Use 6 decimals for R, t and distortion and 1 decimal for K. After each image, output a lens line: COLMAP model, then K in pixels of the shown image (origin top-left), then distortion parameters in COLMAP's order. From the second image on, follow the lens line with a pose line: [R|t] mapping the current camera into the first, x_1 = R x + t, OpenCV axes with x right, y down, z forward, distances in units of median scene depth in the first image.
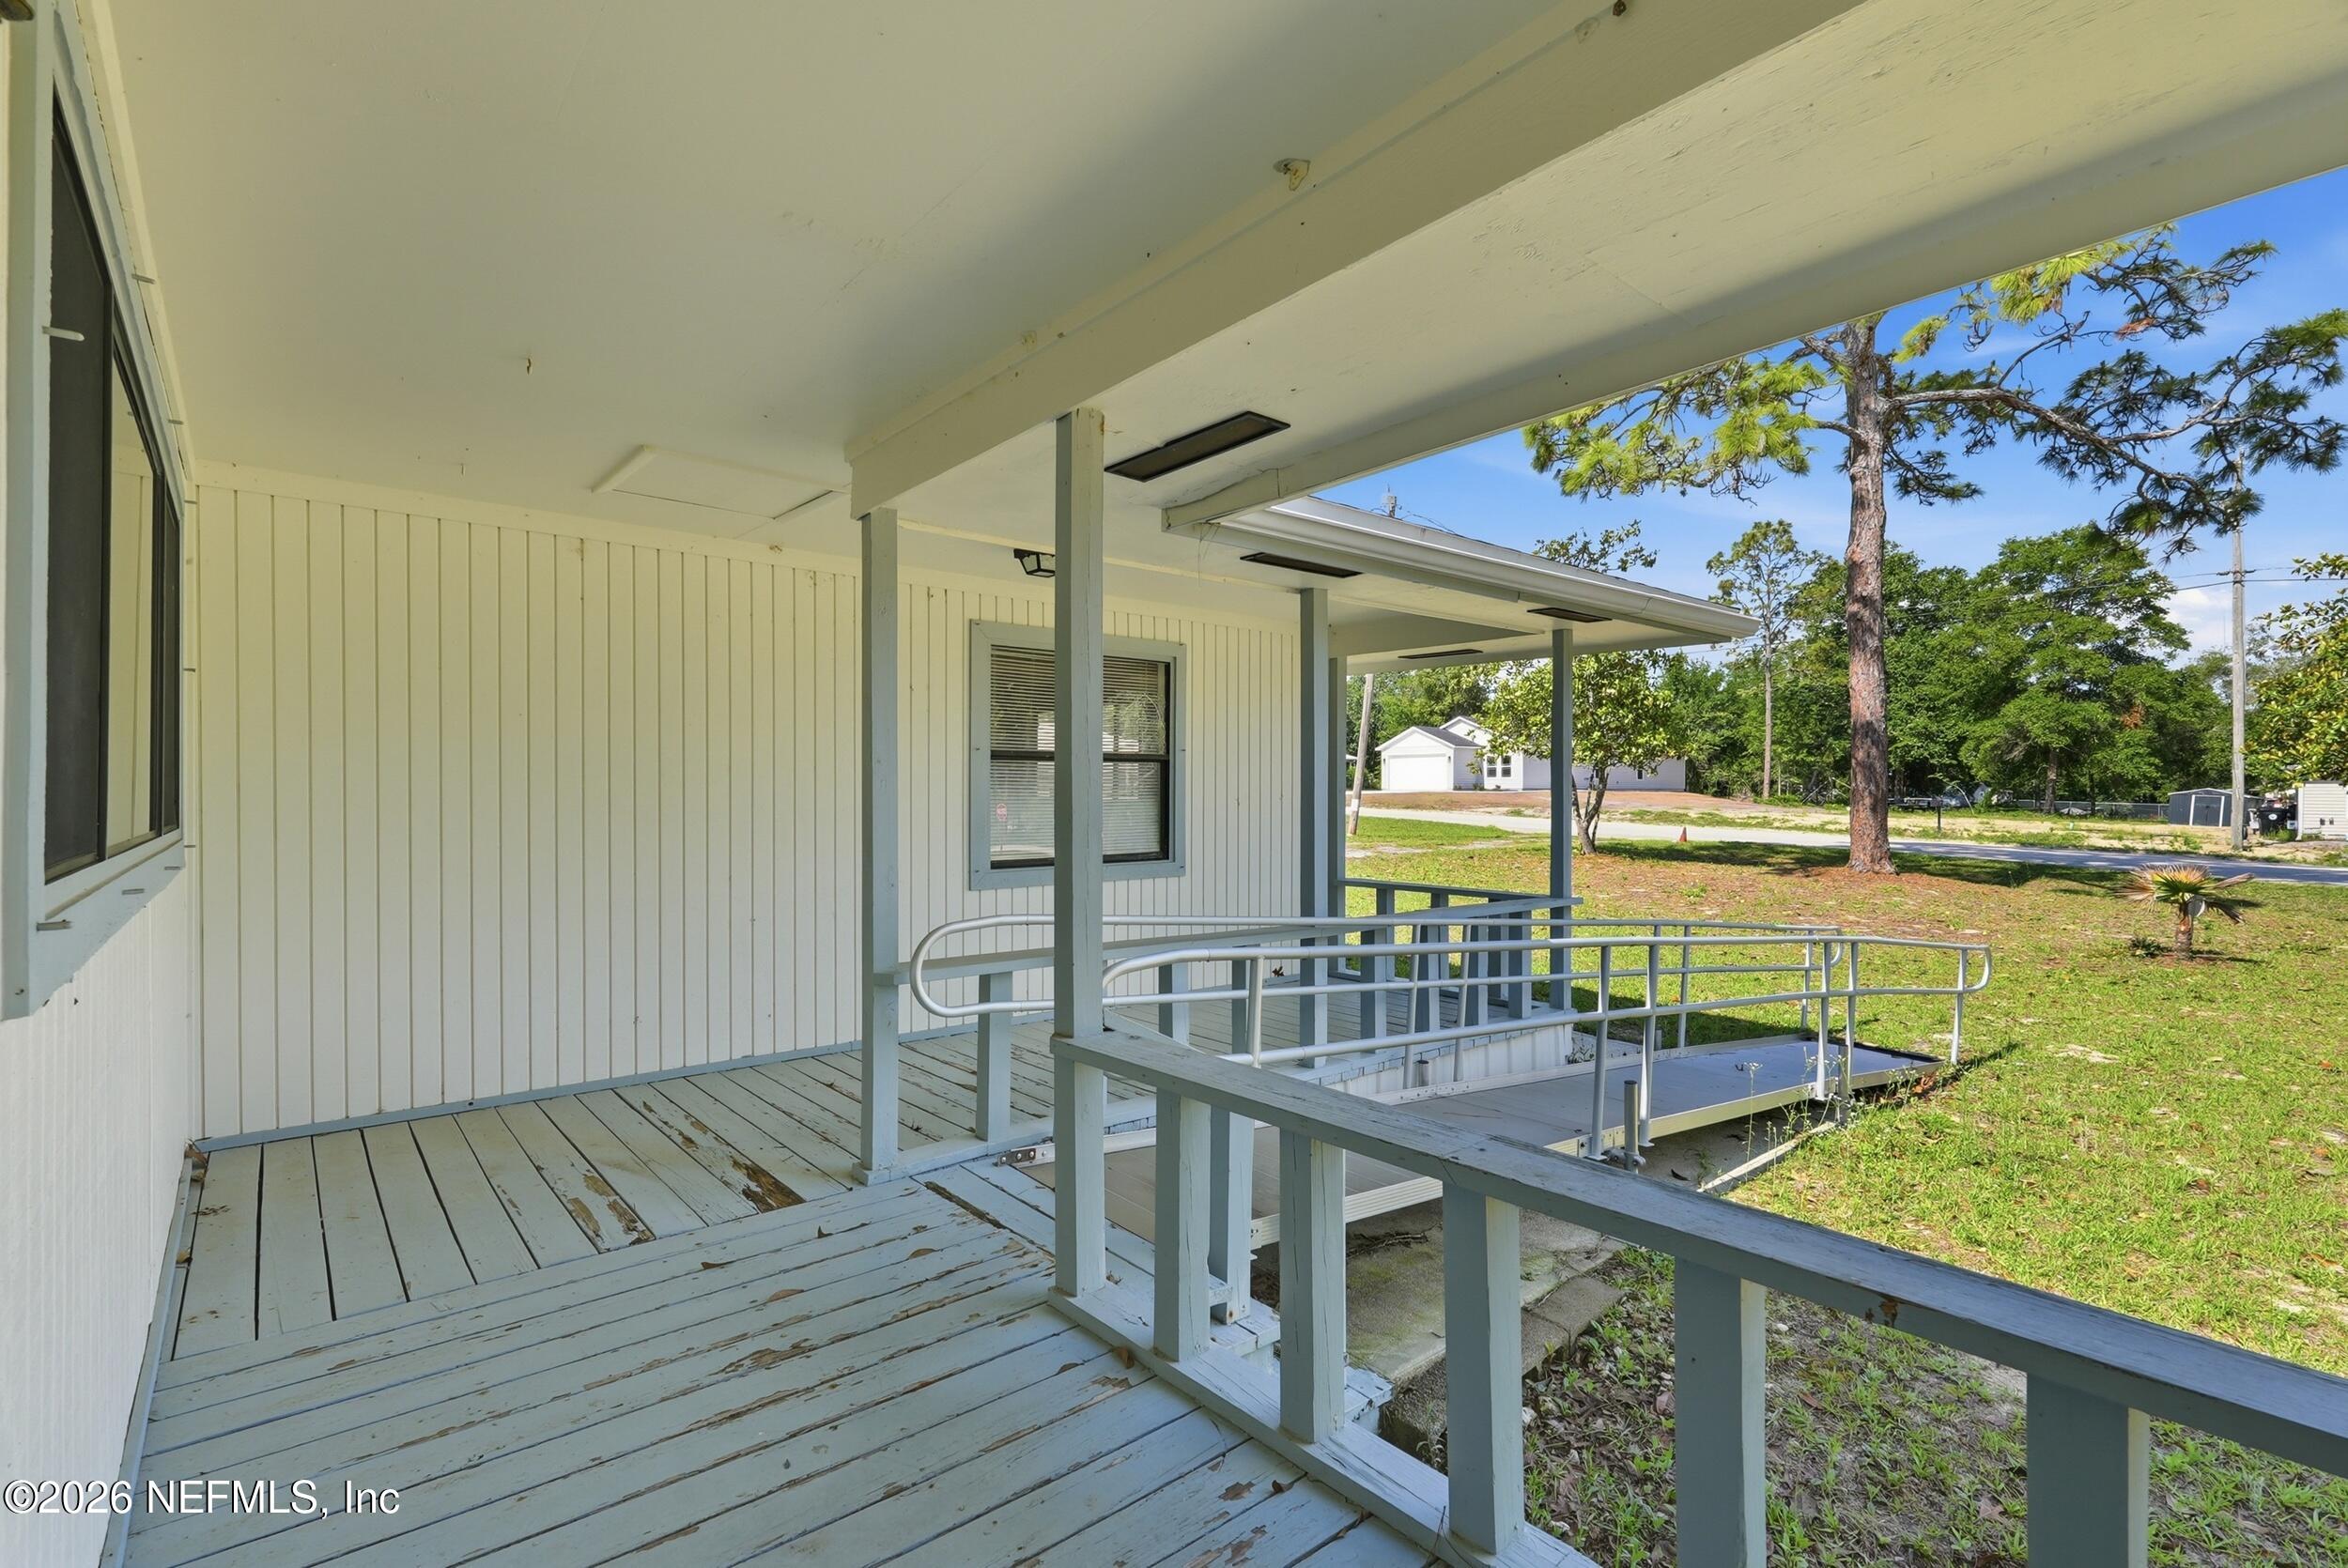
lens RADIAL K [[1052.1, 0, 1163.8], [0, 1052.1, 796.8], [0, 0, 1]] dist [0.004094, -0.000091]
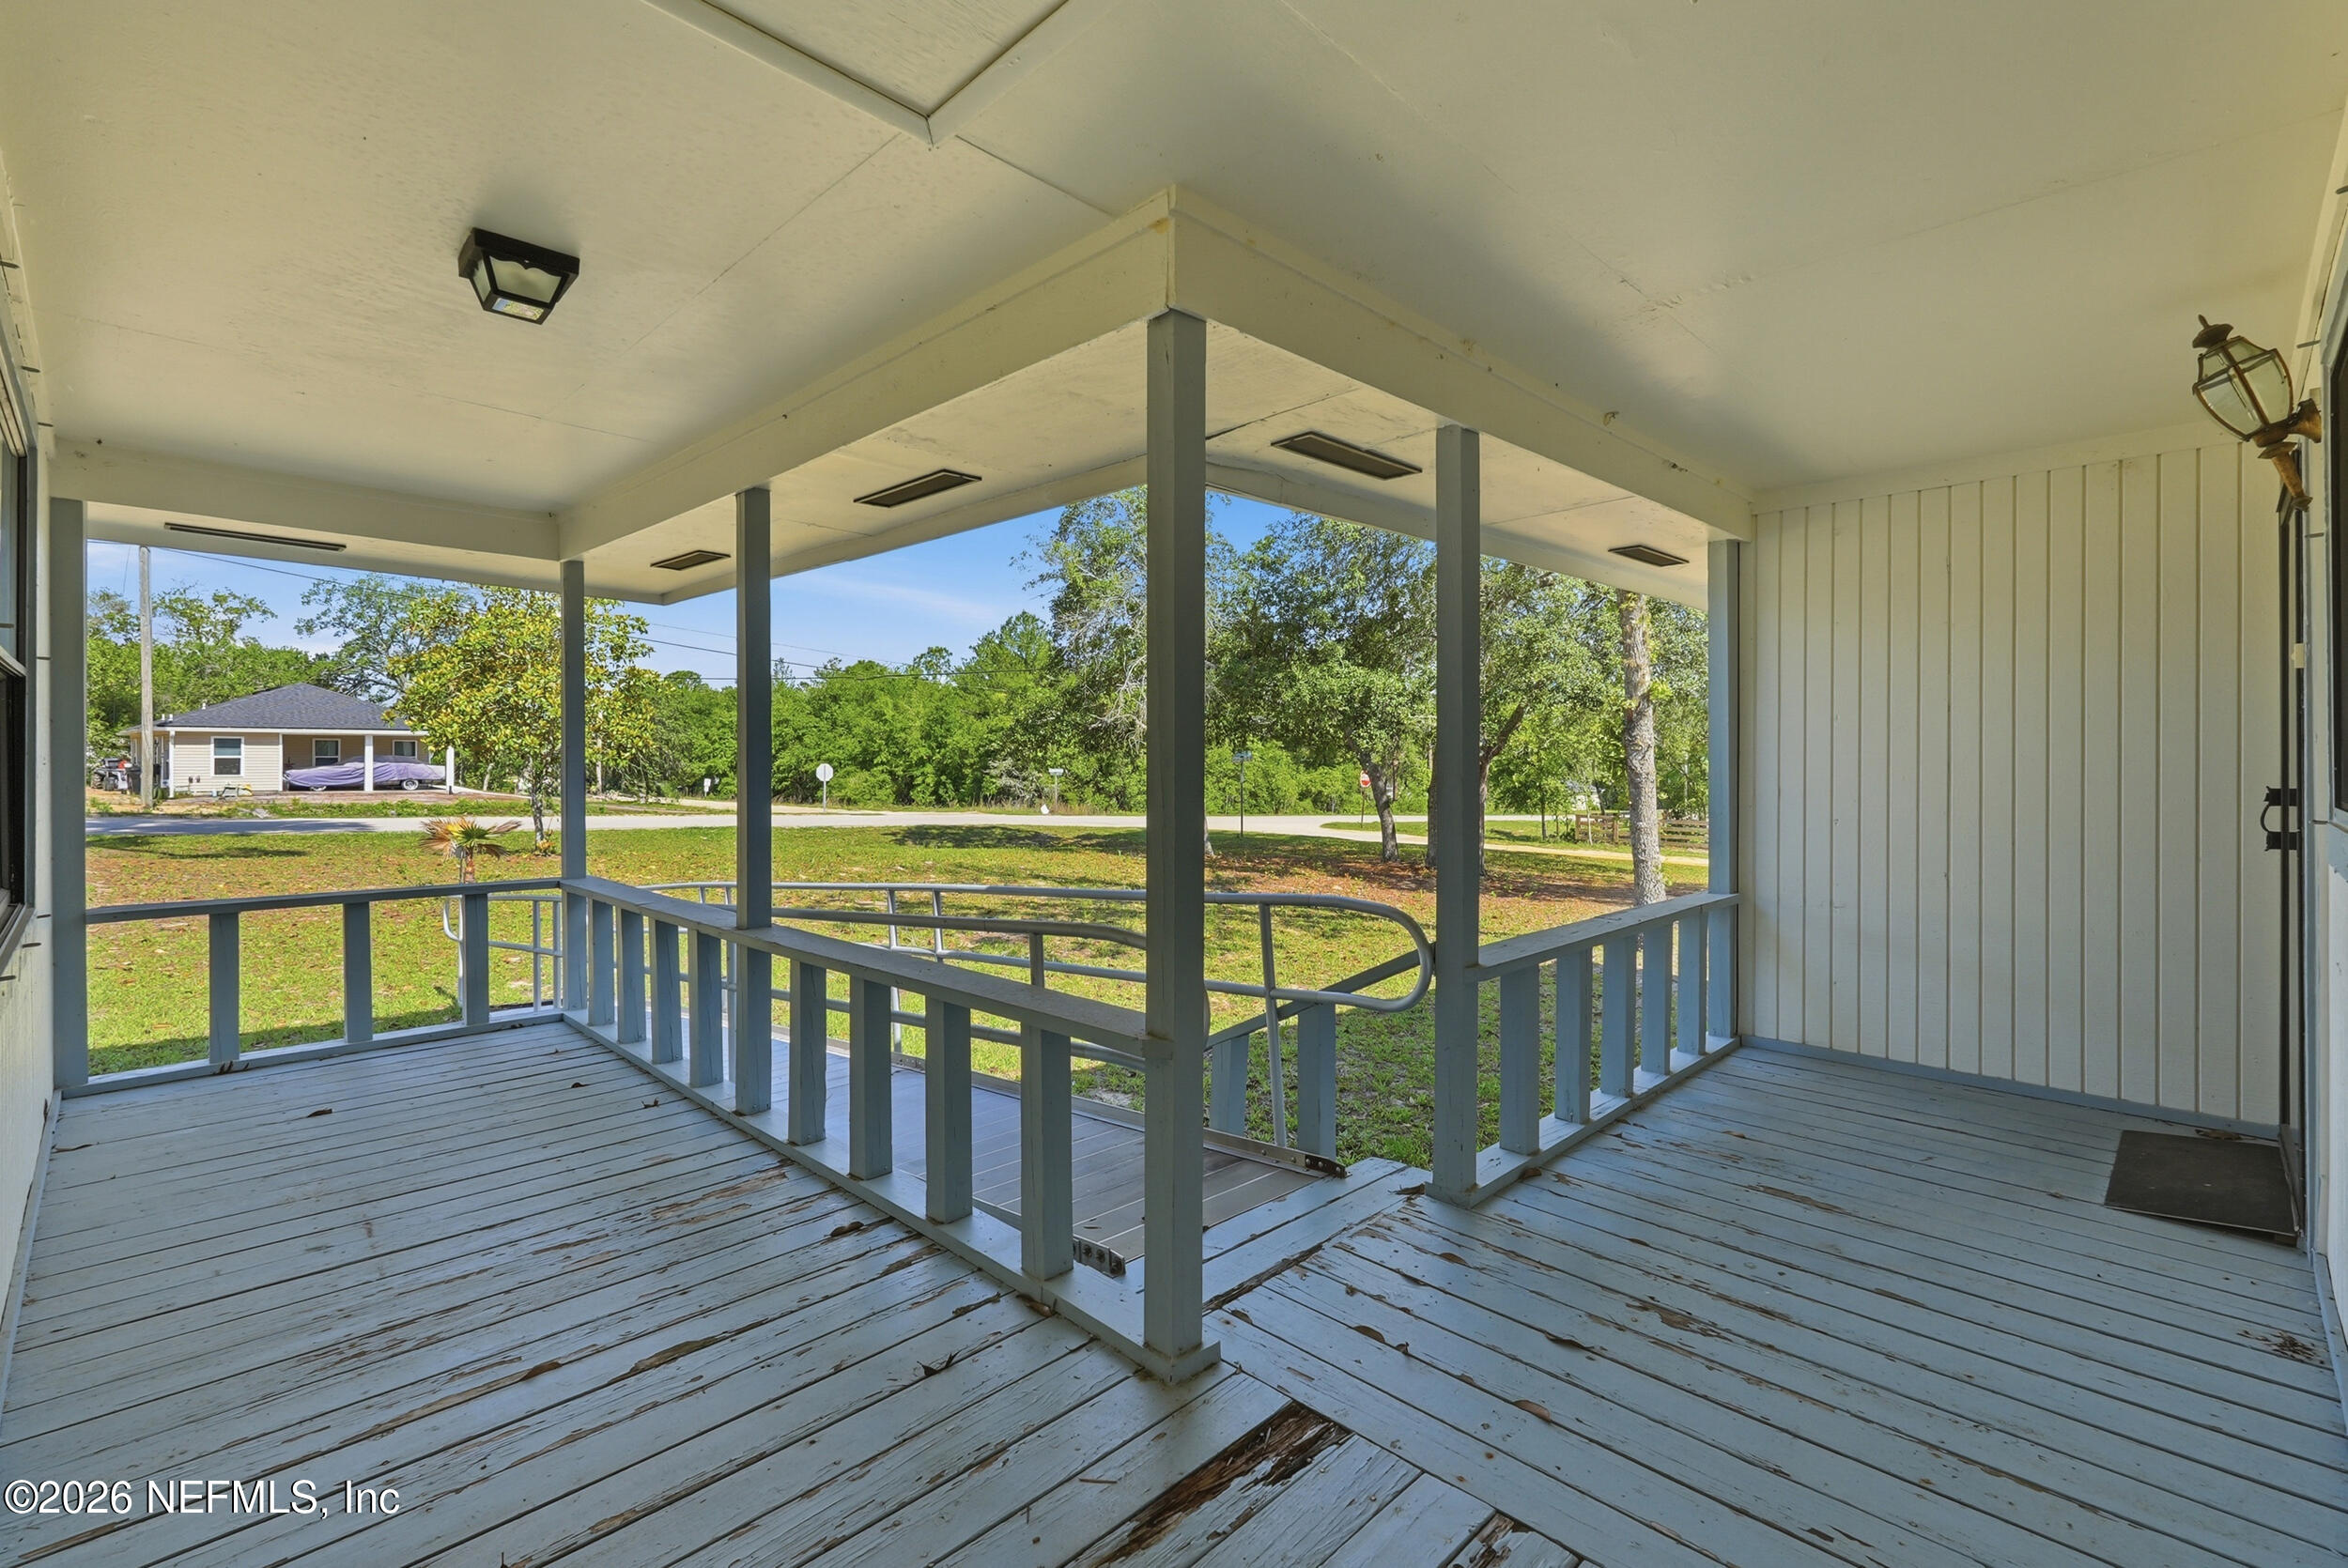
lens RADIAL K [[1052.1, 0, 1164.5], [0, 1052.1, 765.2], [0, 0, 1]] dist [0.004094, -0.000091]
pose [[-0.081554, -0.006694, 0.996646, -0.947651], [-0.001410, 0.999977, 0.006601, -0.004010], [-0.996668, -0.000867, -0.081562, 1.110056]]
